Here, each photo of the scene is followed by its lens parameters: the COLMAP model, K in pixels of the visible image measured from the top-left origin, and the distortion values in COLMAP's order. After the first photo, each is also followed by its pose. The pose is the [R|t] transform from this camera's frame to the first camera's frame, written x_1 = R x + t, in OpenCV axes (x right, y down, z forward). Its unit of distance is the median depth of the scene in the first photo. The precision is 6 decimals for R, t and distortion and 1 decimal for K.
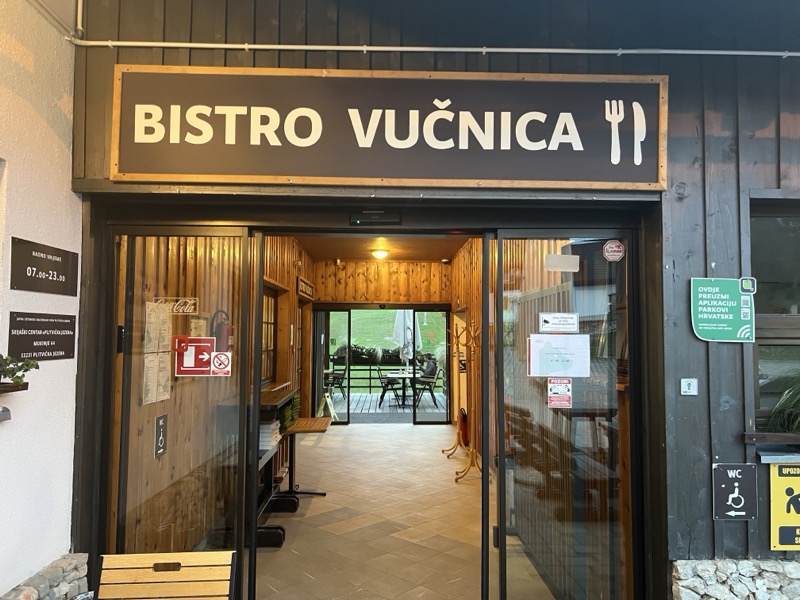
lens RADIAL K [[604.6, 0, 400.3], [0, 604.6, 300.7], [0, 0, 1]] dist [0.012404, 0.001922]
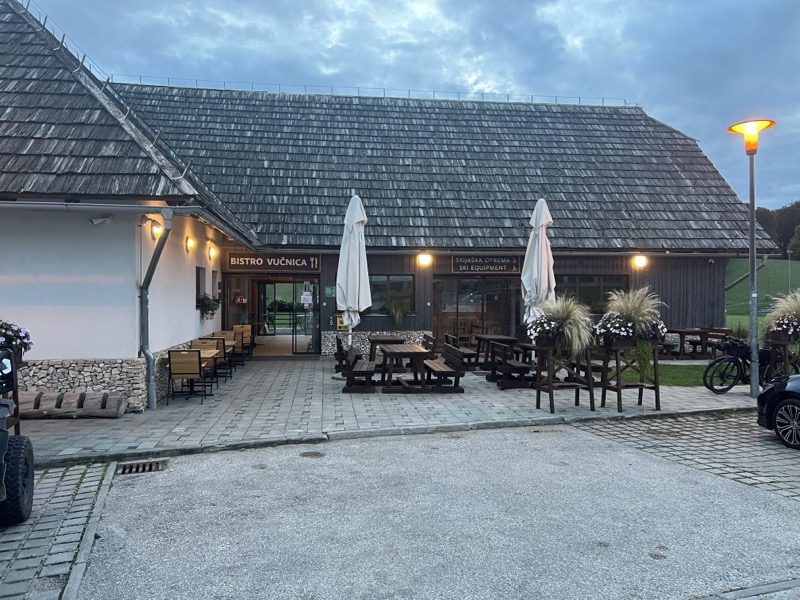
lens RADIAL K [[604.6, 0, 401.6], [0, 604.6, 299.6], [0, 0, 1]] dist [0.012404, 0.001922]
pose [[0.994807, -0.006391, 0.101583, 0.627709], [-0.000511, 0.997701, 0.067772, -0.317165], [-0.101782, -0.067471, 0.992516, -5.111107]]
